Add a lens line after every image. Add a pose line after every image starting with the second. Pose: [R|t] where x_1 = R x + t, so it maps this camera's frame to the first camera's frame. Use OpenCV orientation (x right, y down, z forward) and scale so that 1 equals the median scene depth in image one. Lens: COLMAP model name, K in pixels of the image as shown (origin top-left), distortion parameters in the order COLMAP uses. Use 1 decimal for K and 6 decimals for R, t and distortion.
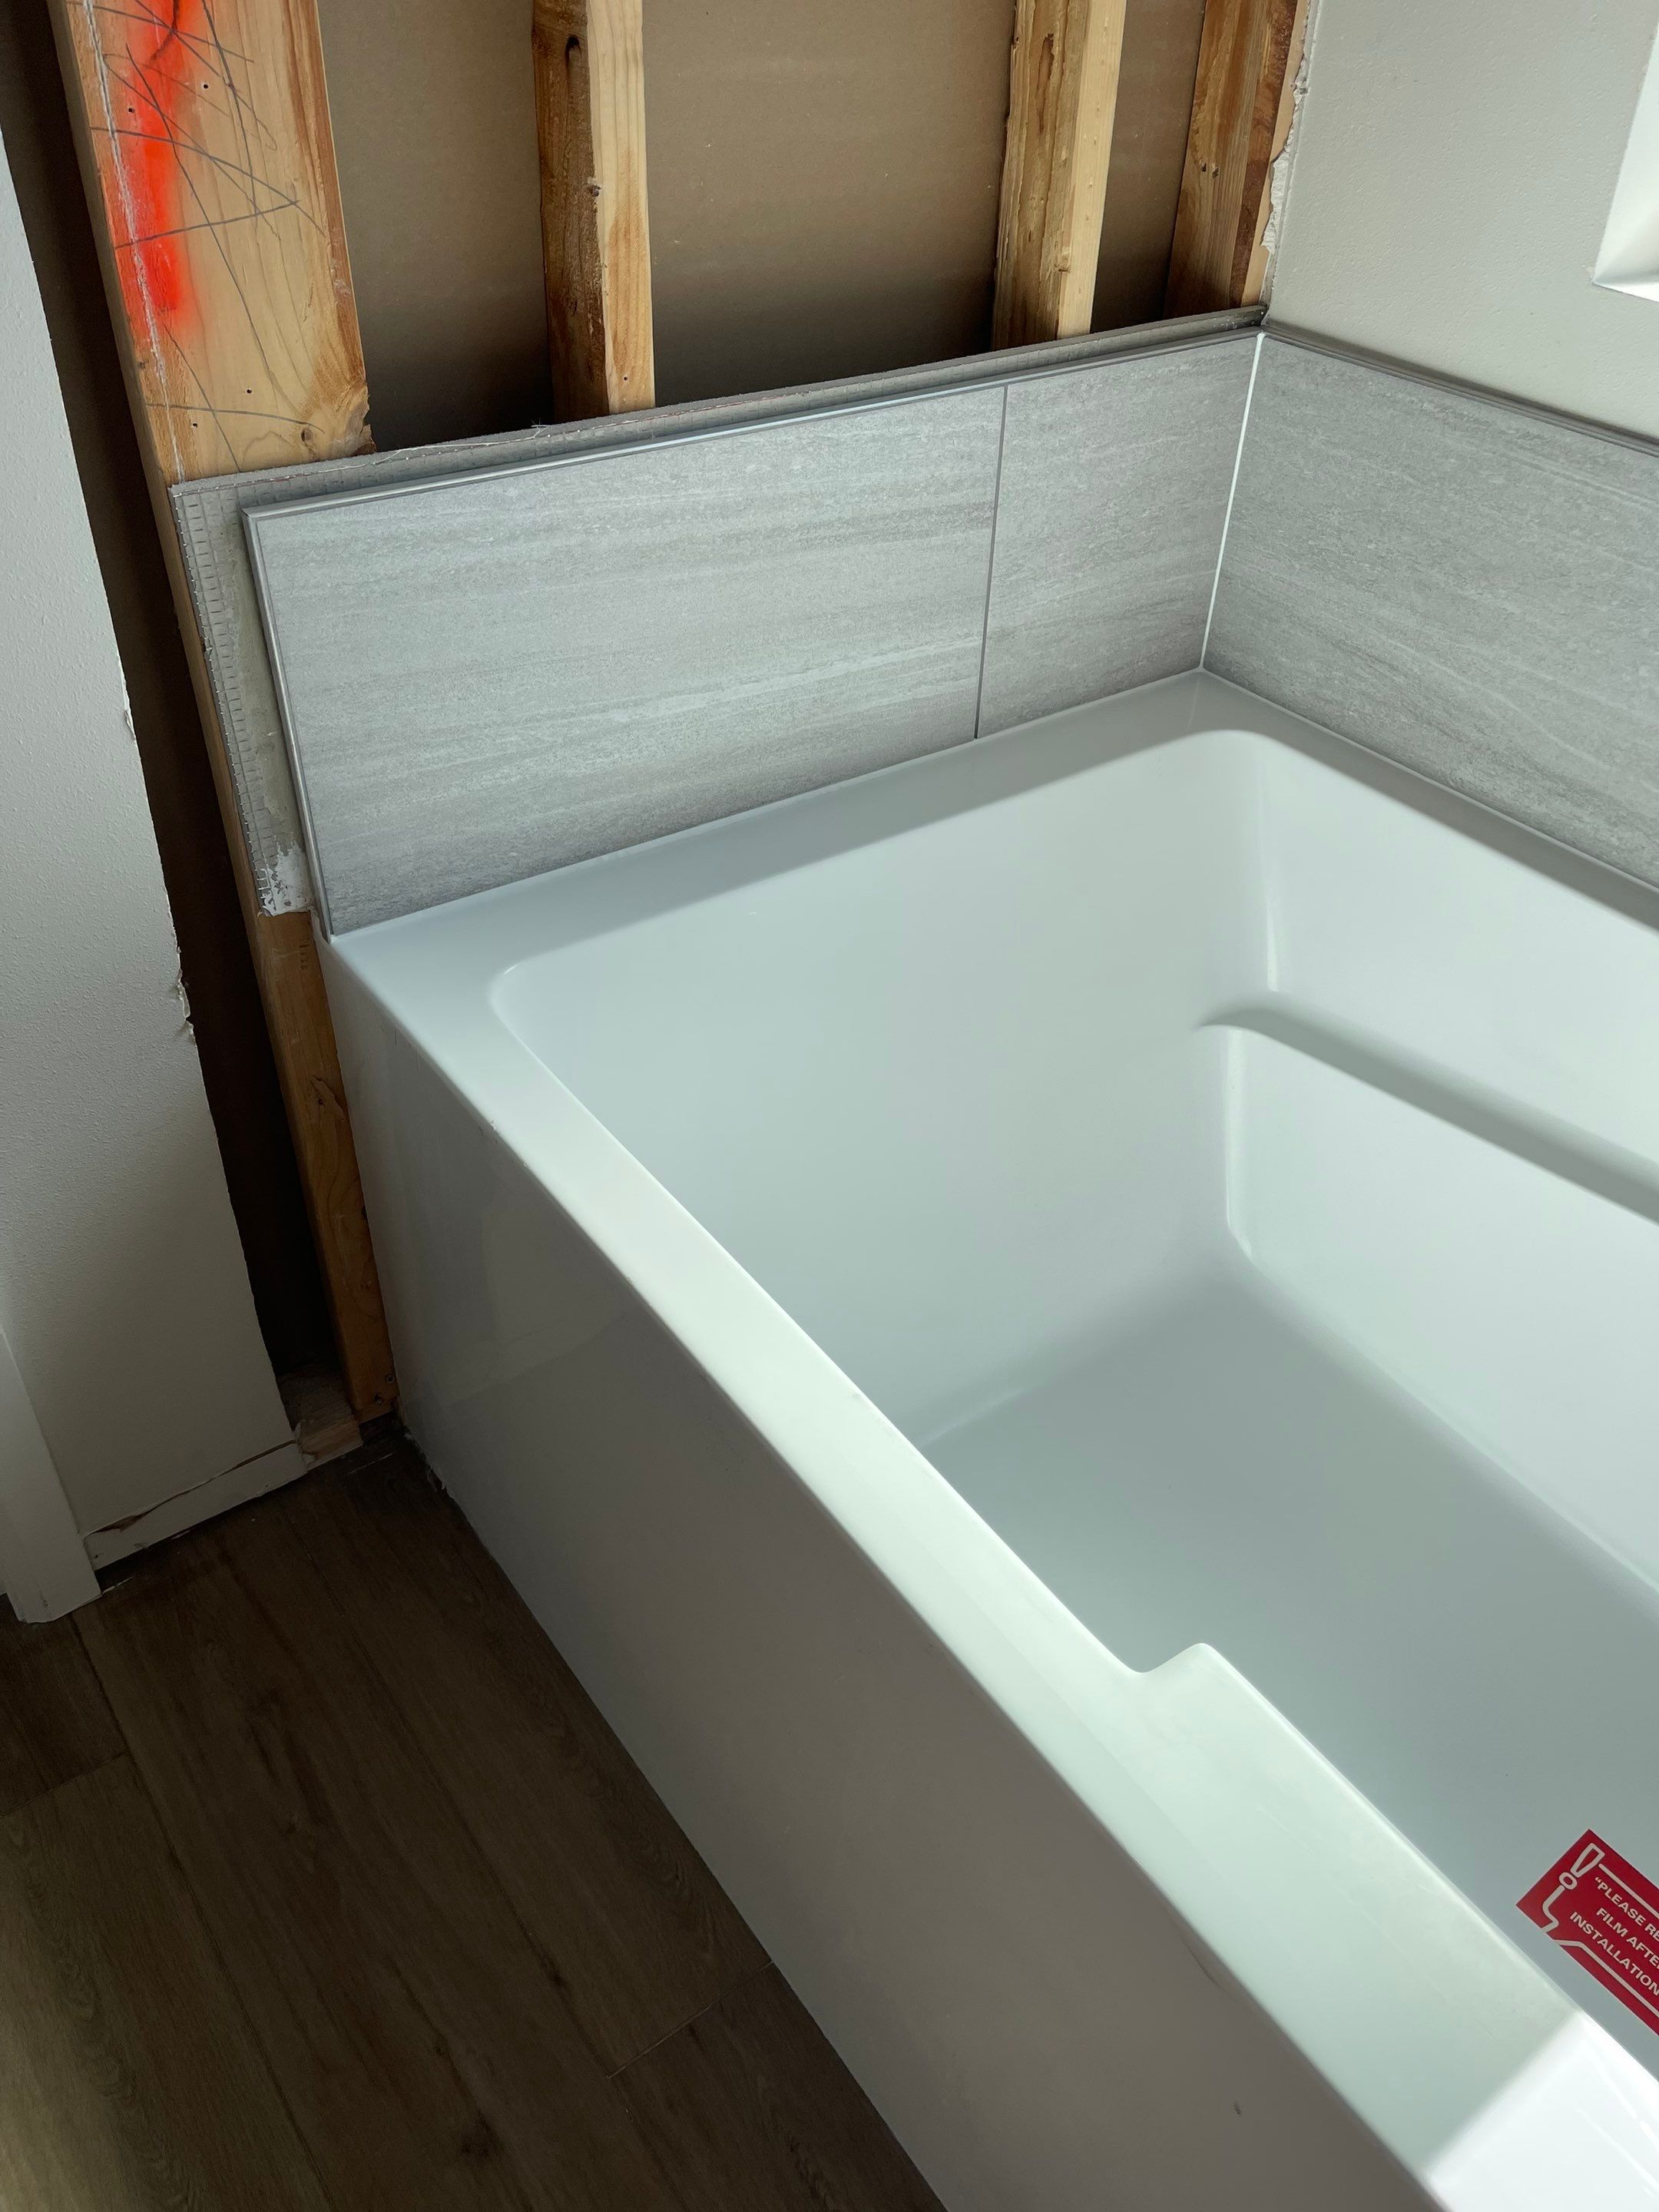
lens RADIAL K [[1690.3, 0, 832.0], [0, 1690.3, 1111.4], [0, 0, 1]] dist [0.043444, -0.040506]
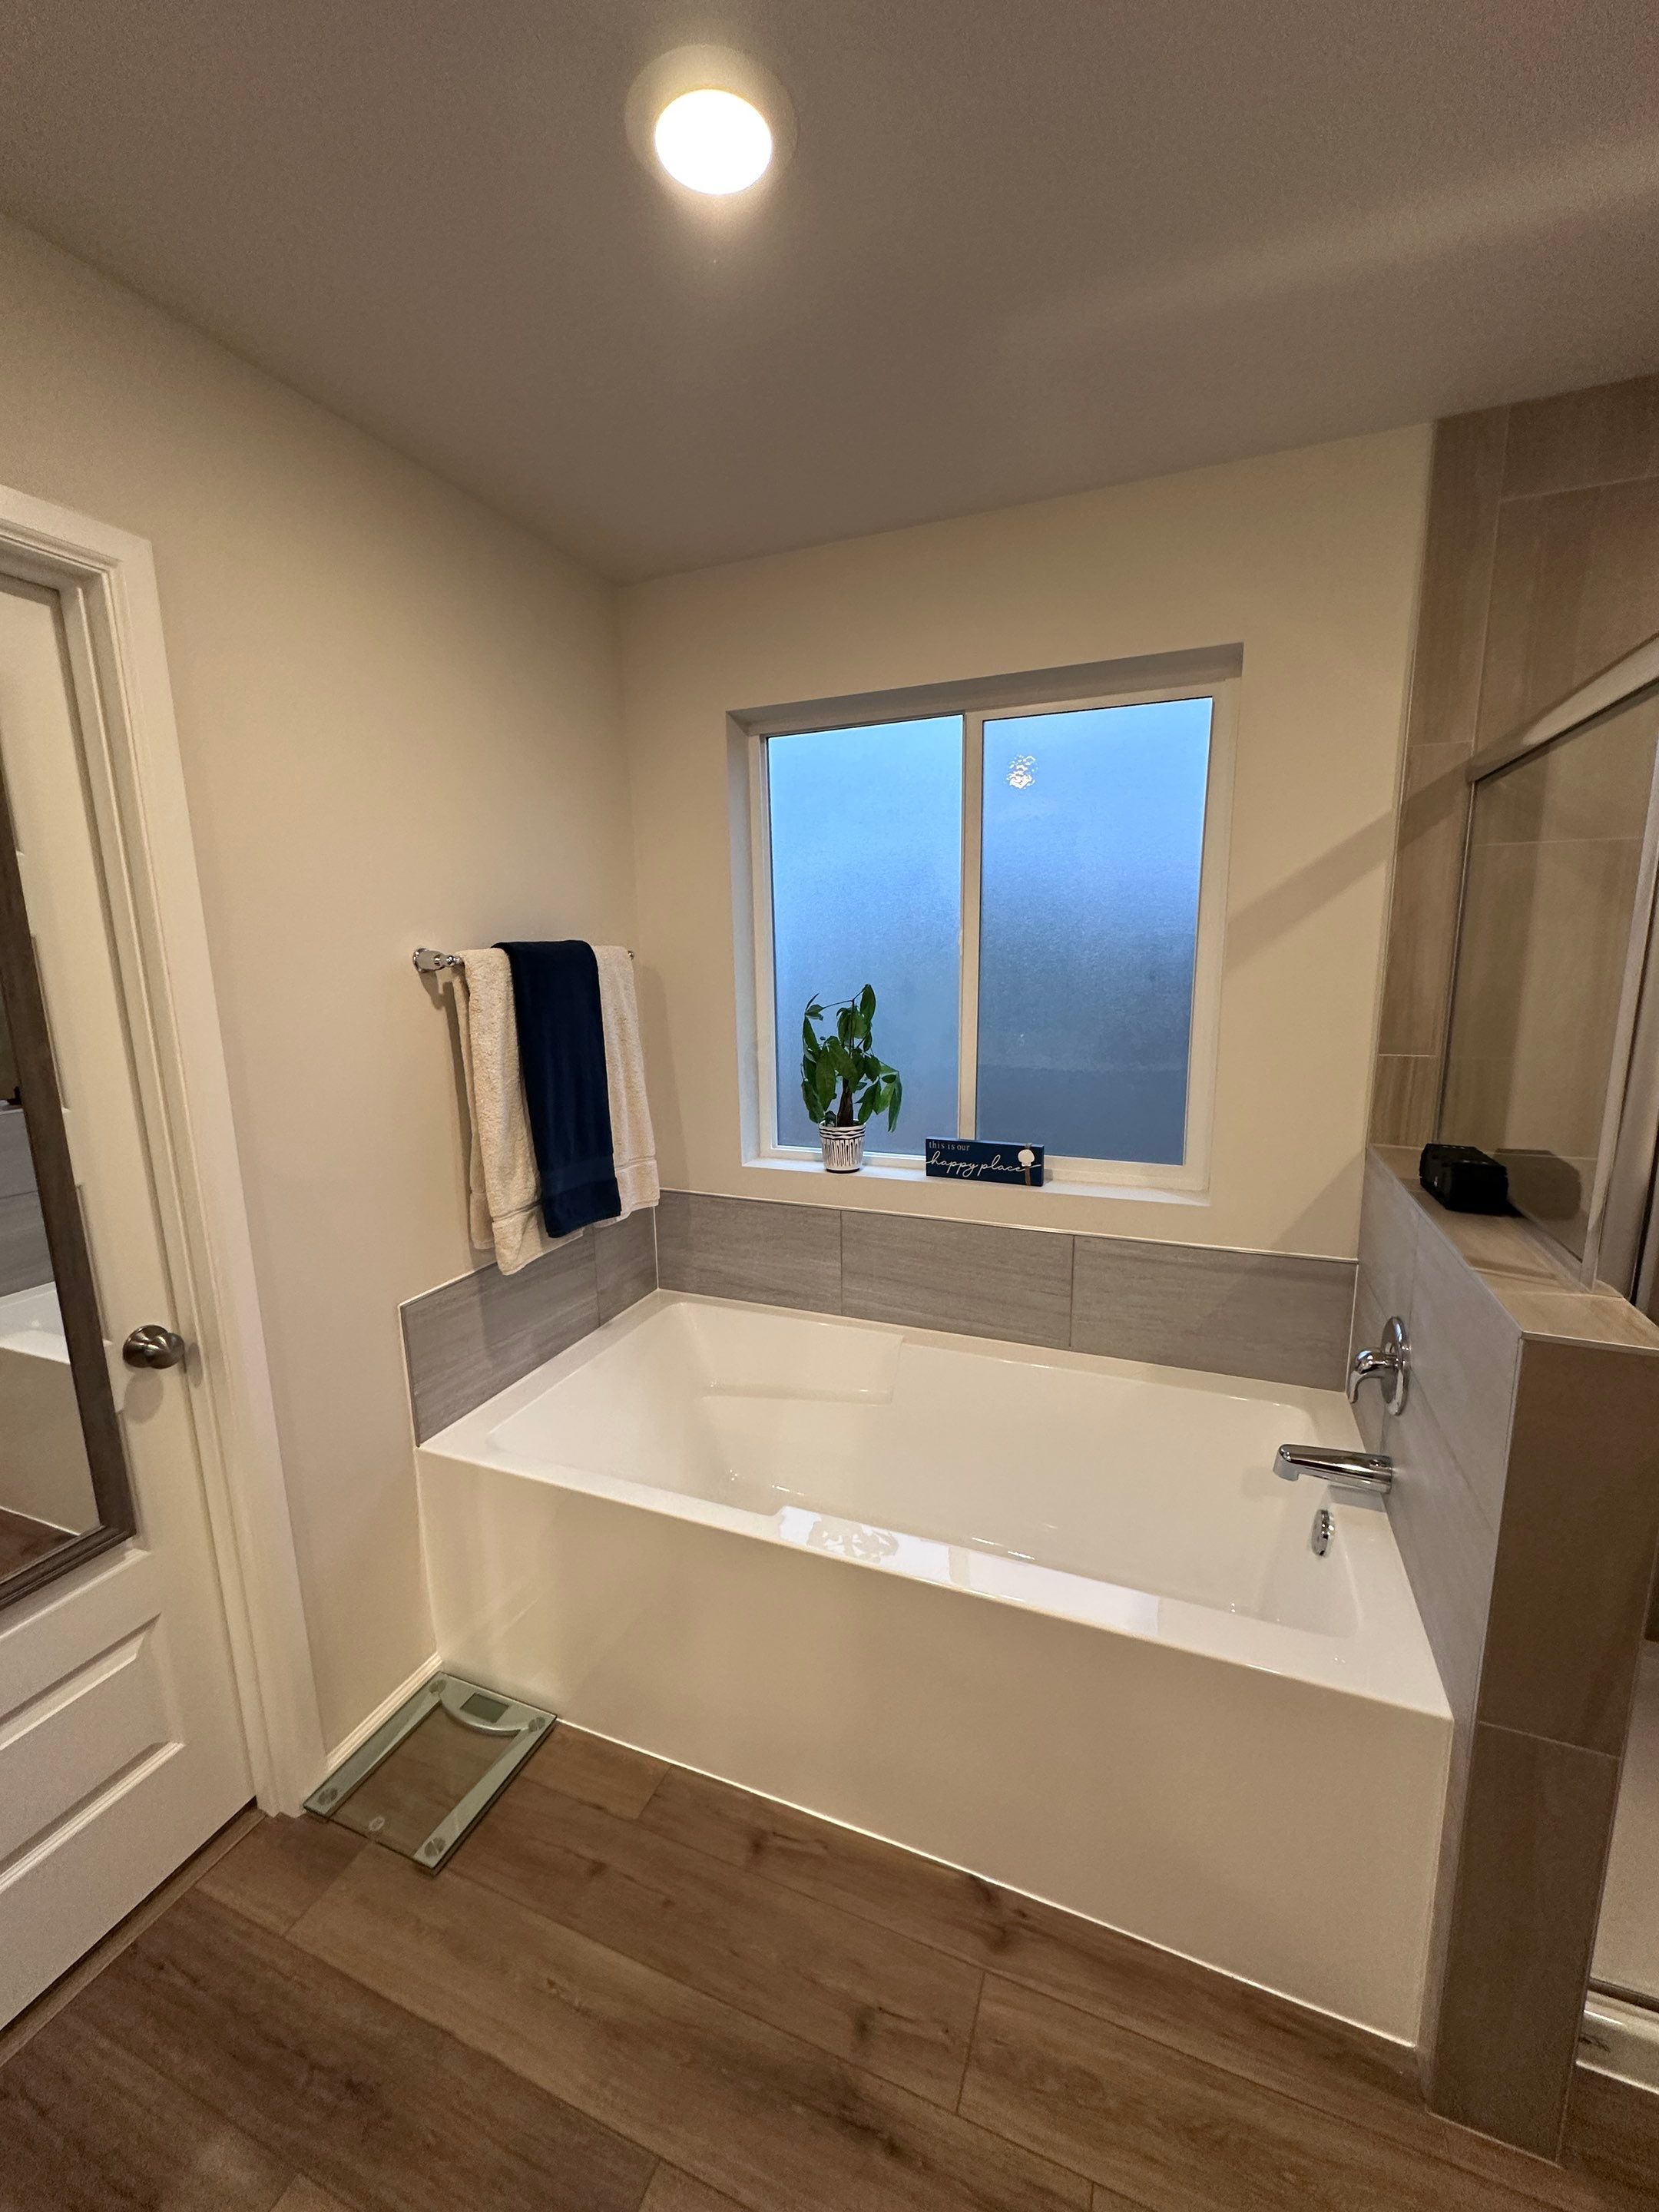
lens RADIAL K [[882.3, 0, 826.5], [0, 882.3, 1105.9], [0, 0, 1]] dist [-0.000568, 0.000605]
pose [[0.848748, -0.139912, 0.509952, -0.347933], [0.359883, 0.859405, -0.363190, 0.171106], [-0.387441, 0.491780, 0.779771, -0.621505]]
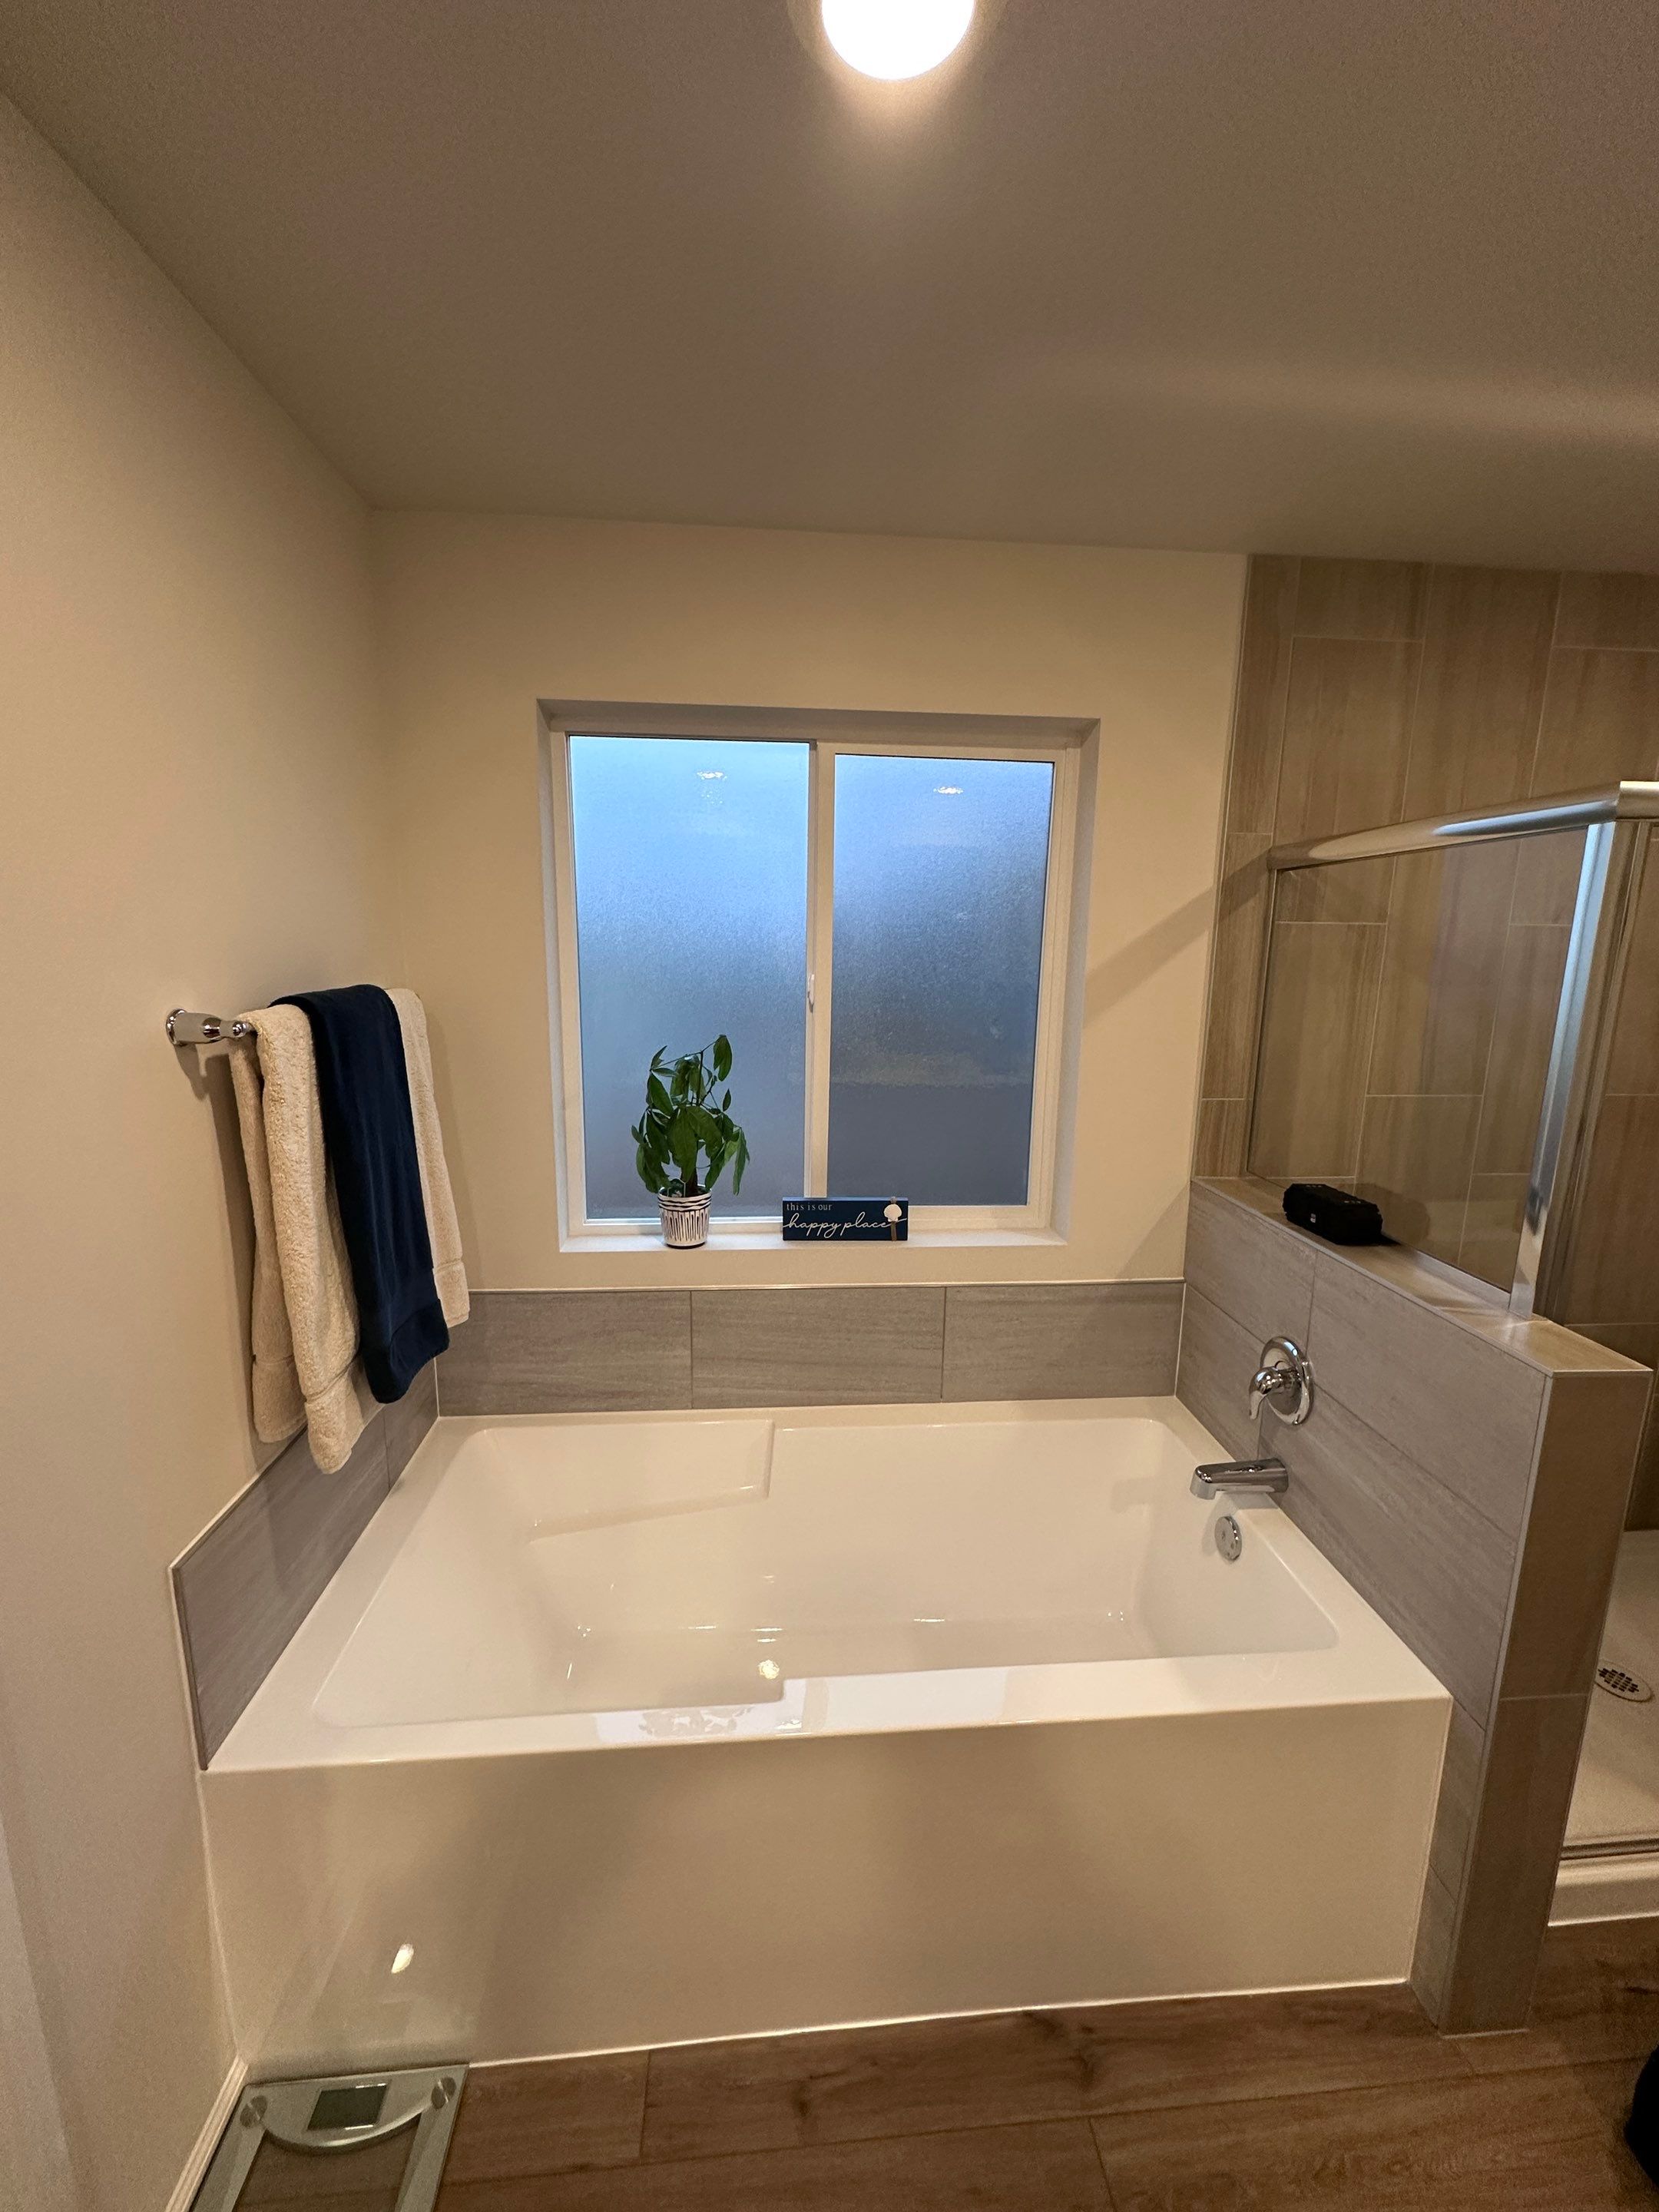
lens RADIAL K [[882.3, 0, 825.5], [0, 882.3, 1105.2], [0, 0, 1]] dist [-0.000568, 0.000605]
pose [[0.518761, -0.177860, 0.836213, -0.555264], [0.528554, 0.835508, -0.150189, -0.181539], [-0.671951, 0.519896, 0.527438, -0.306260]]
